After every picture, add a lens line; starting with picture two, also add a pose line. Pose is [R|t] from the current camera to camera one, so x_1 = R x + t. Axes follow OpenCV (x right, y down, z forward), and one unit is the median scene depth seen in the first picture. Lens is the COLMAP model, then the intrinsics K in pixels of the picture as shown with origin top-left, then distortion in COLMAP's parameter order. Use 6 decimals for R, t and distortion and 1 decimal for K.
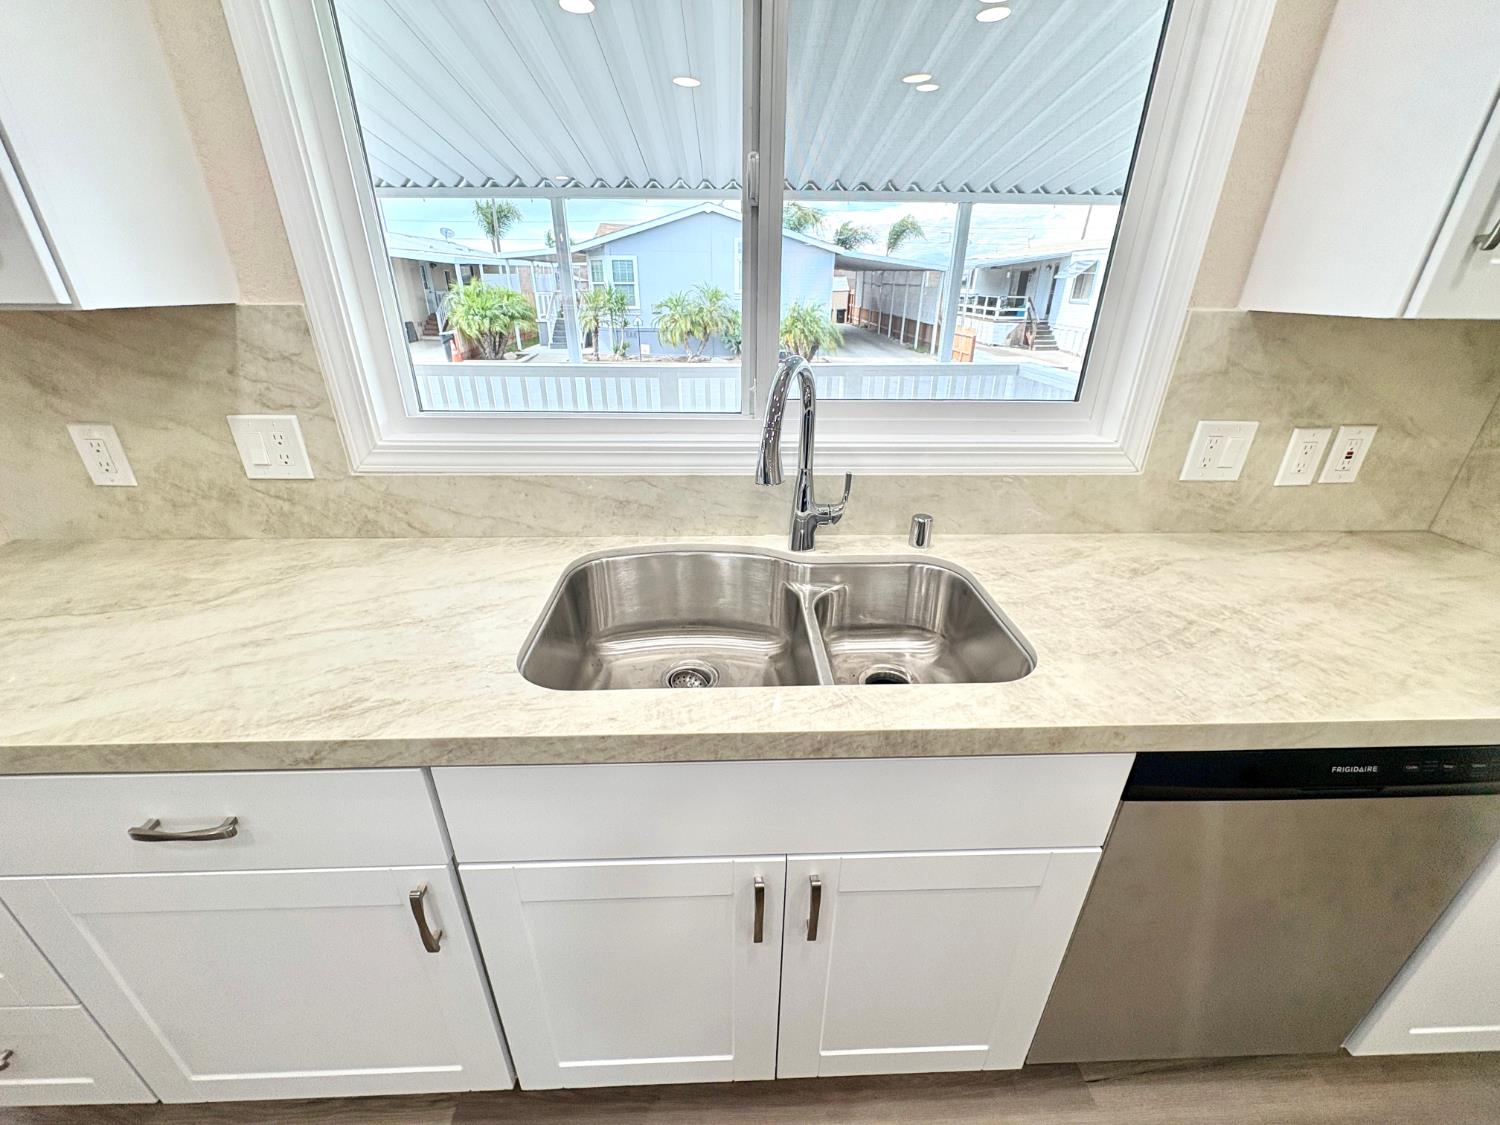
lens RADIAL K [[597.0, 0, 749.3], [0, 597.0, 562.6], [0, 0, 1]] dist [0.001211, -0.000411]
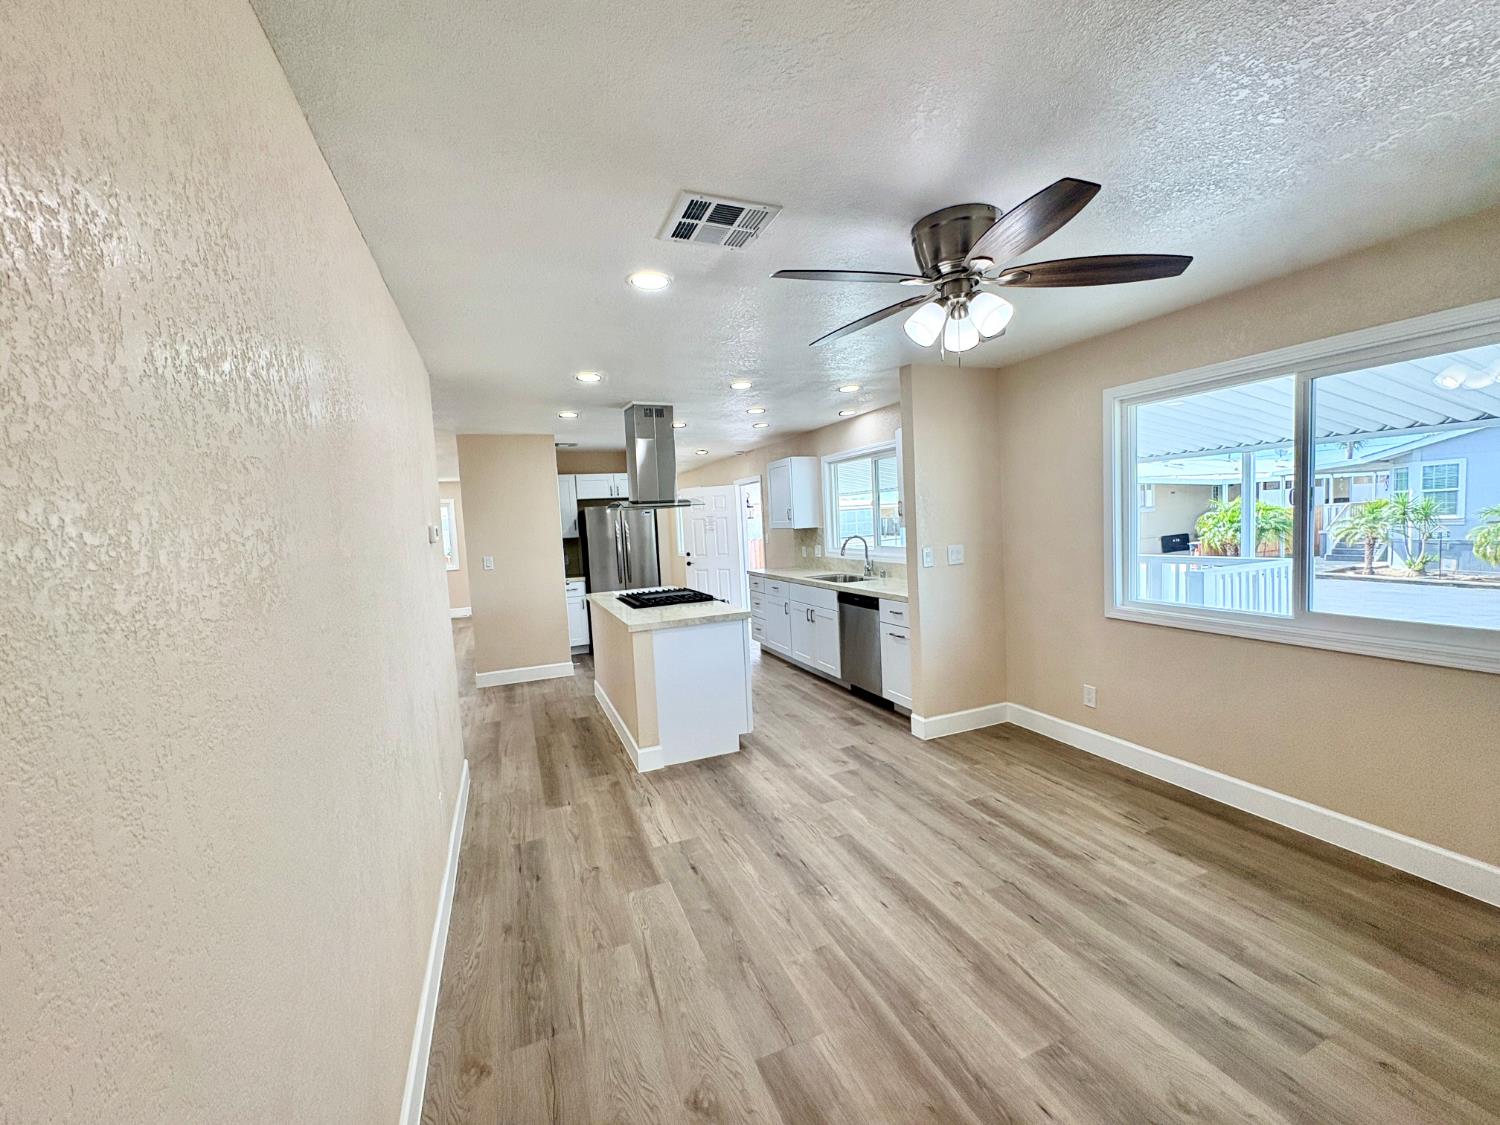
lens RADIAL K [[597.0, 0, 749.3], [0, 597.0, 562.6], [0, 0, 1]] dist [0.001211, -0.000411]
pose [[0.342066, 0.042812, -0.938700, 4.047866], [-0.351299, 0.932352, -0.085492, 0.582477], [0.871539, 0.359008, 0.333965, -1.321532]]
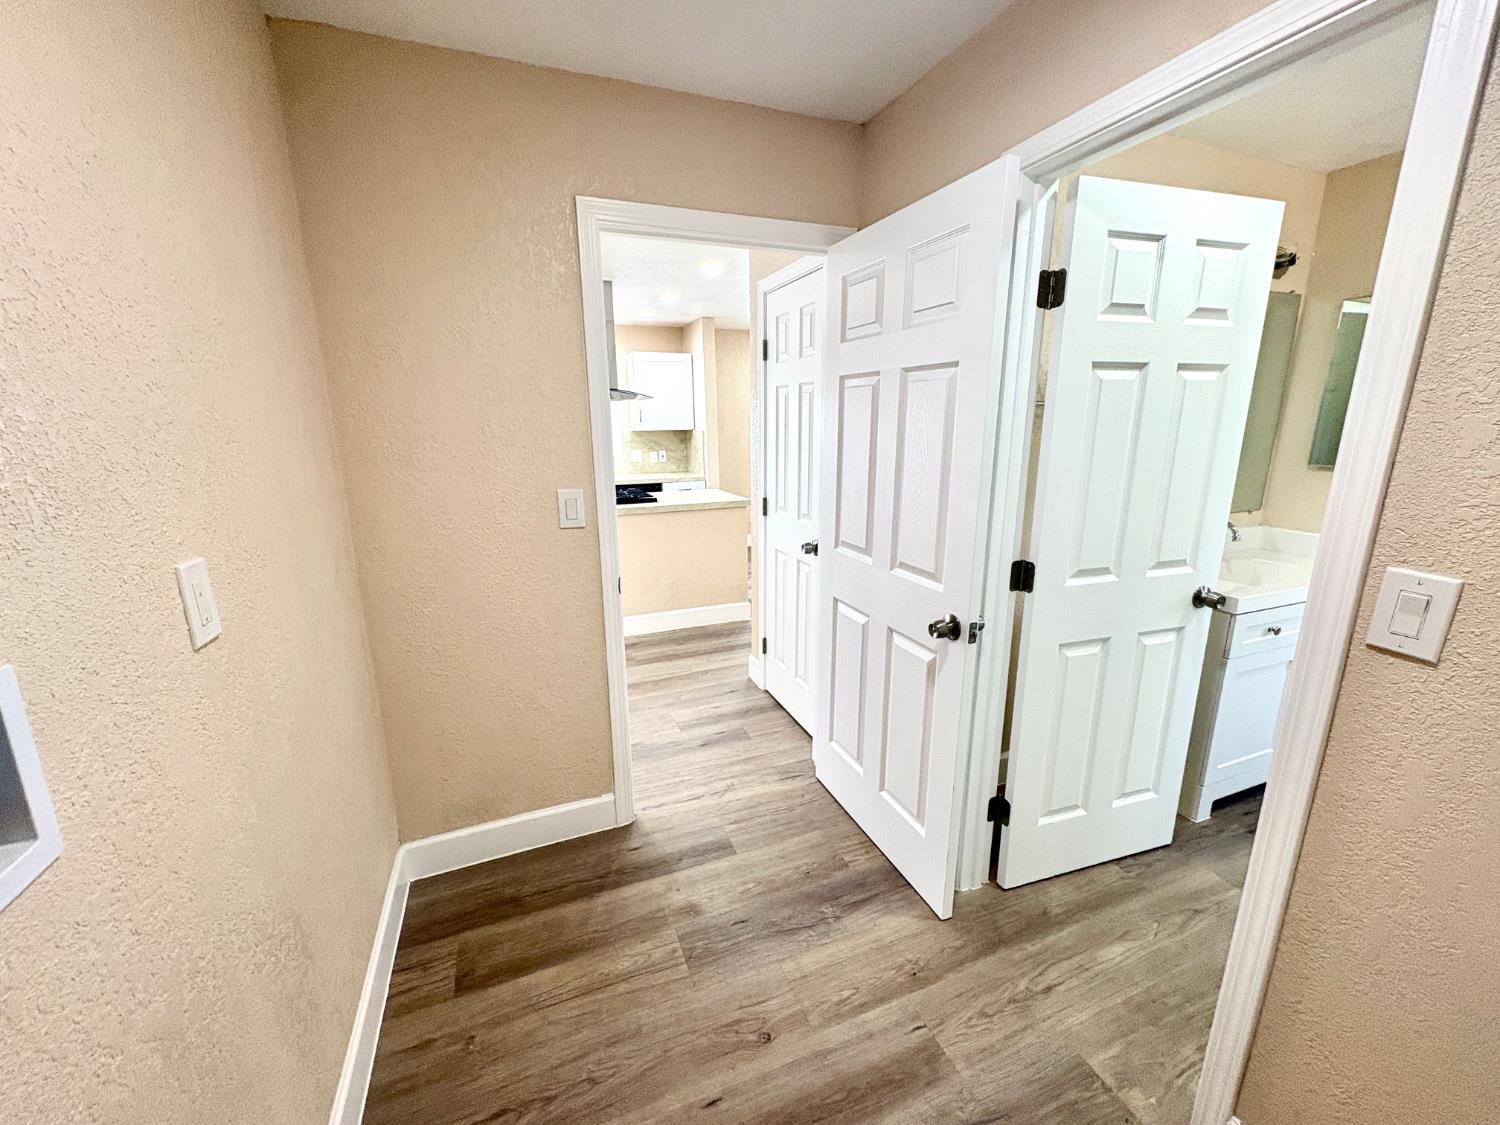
lens RADIAL K [[599.5, 0, 746.9], [0, 599.5, 560.5], [0, 0, 1]] dist [0.000868, -0.000449]
pose [[0.943456, -0.092659, 0.318283, -0.043611], [0.156620, 0.970815, -0.181628, 1.808992], [-0.292165, 0.221207, 0.930434, -3.958013]]
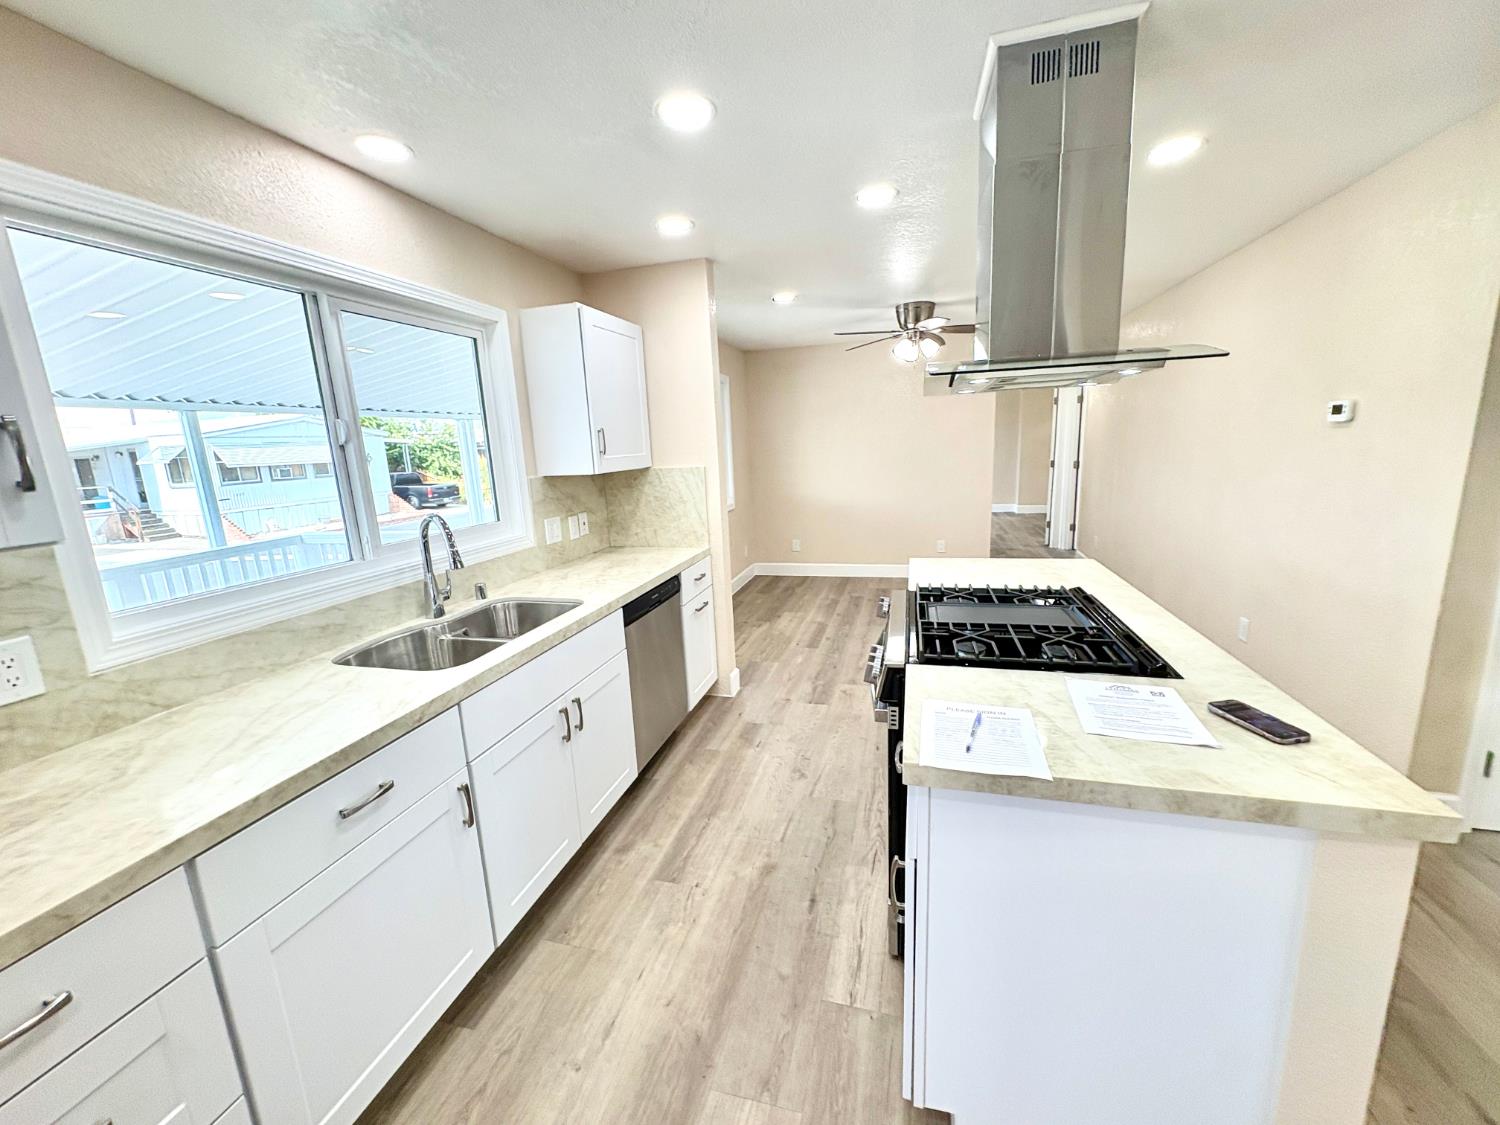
lens RADIAL K [[599.5, 0, 746.9], [0, 599.5, 560.5], [0, 0, 1]] dist [0.000868, -0.000449]
pose [[0.304873, -0.209439, 0.929079, -1.262769], [0.448601, 0.892106, 0.053898, 0.143400], [-0.840125, 0.400354, 0.365934, -0.492697]]
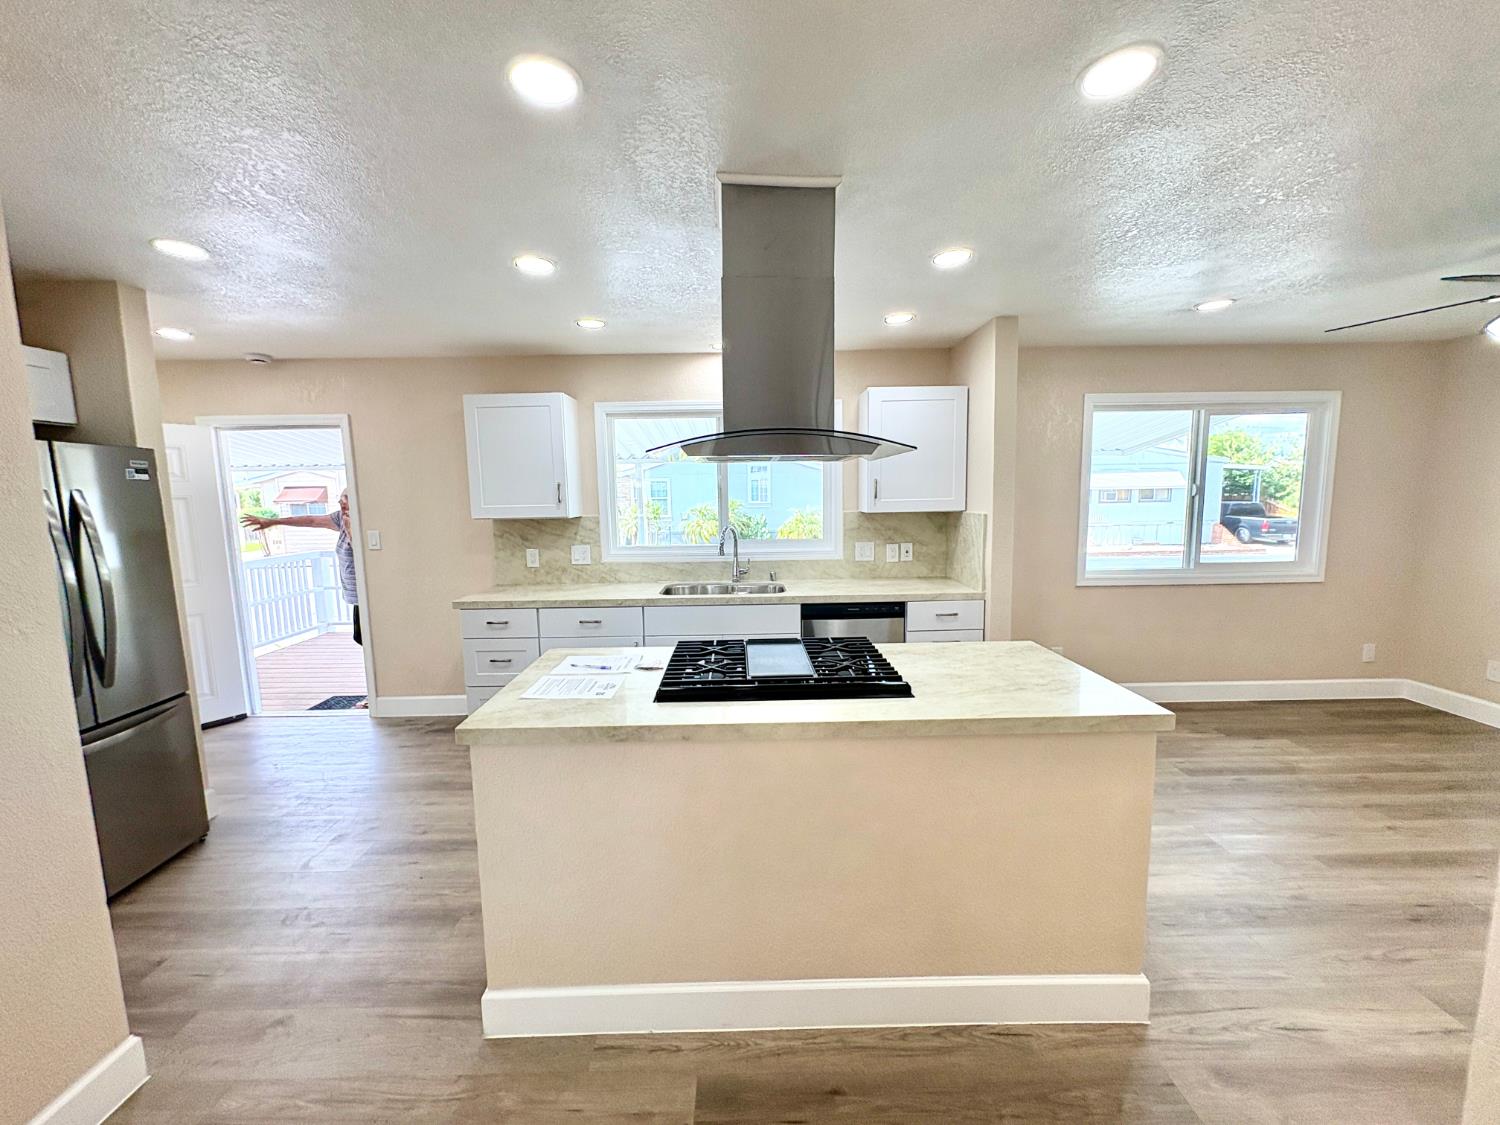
lens RADIAL K [[597.0, 0, 749.3], [0, 597.0, 562.6], [0, 0, 1]] dist [0.001211, -0.000411]
pose [[0.999215, -0.021468, -0.033280, 0.270869], [0.009825, 0.948436, -0.316815, 0.910484], [0.038365, 0.316240, 0.947903, -2.119231]]
